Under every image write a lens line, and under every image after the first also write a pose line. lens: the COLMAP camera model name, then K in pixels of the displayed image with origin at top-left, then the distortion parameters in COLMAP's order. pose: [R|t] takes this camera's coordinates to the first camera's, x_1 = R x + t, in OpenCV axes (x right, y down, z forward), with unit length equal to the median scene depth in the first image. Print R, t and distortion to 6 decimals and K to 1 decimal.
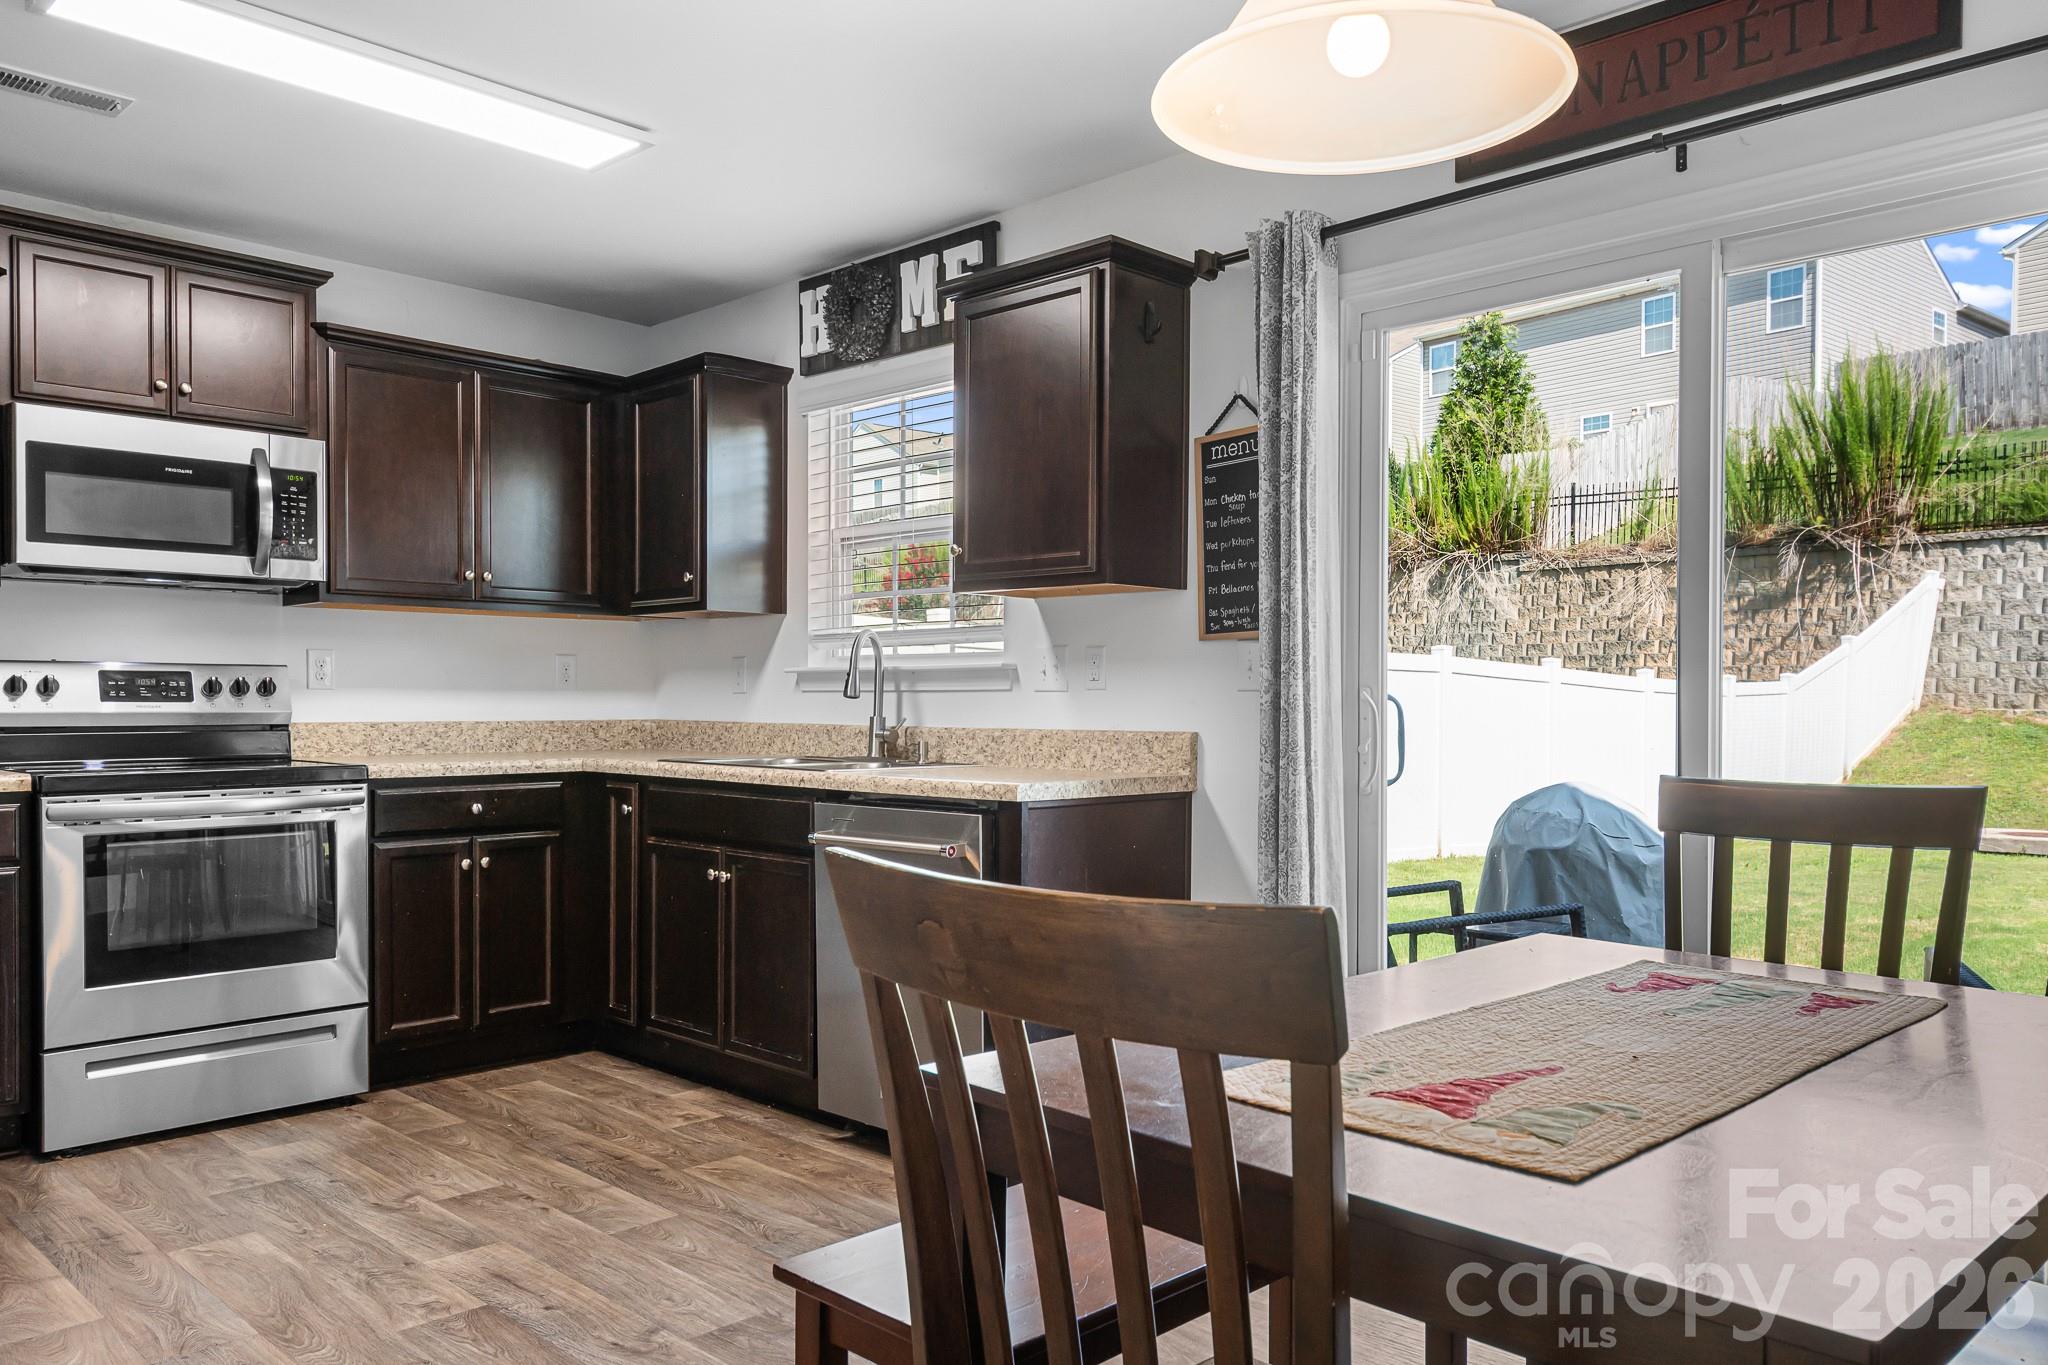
lens RADIAL K [[1470.3, 0, 1023.9], [0, 1470.3, 720.7], [0, 0, 1]] dist [0.017274, -0.022645]
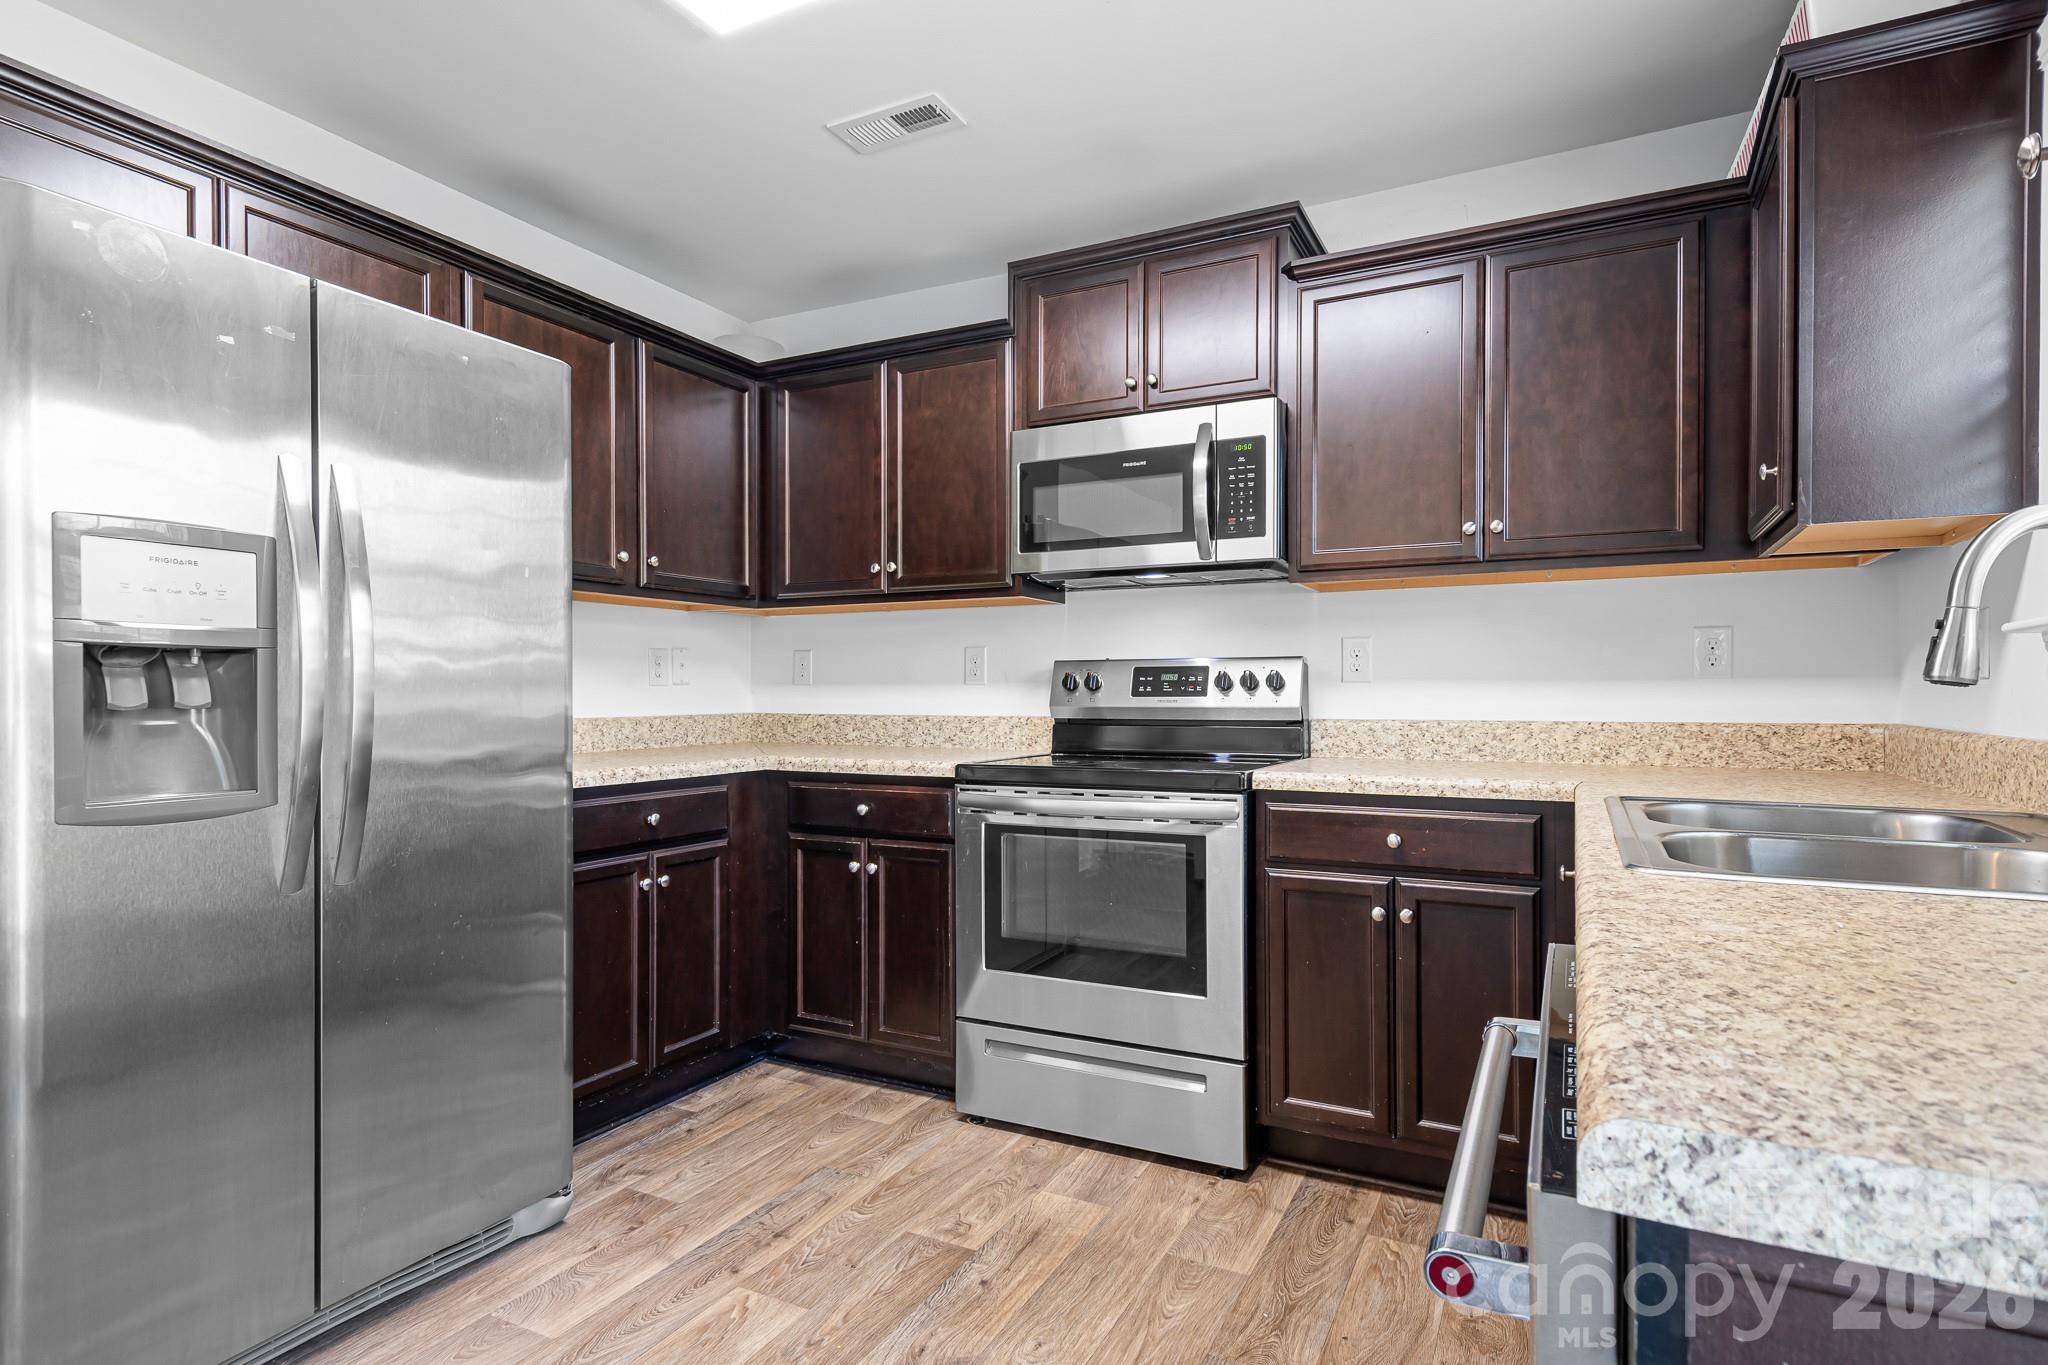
lens RADIAL K [[1041.7, 0, 1143.4], [0, 1041.7, 697.6], [0, 0, 1]] dist [0.019497, 0.000410]
pose [[0.295654, -0.000027, -0.955295, 0.085046], [-0.010660, 0.999938, -0.003327, -0.008343], [0.955236, 0.011167, 0.295636, 0.681534]]
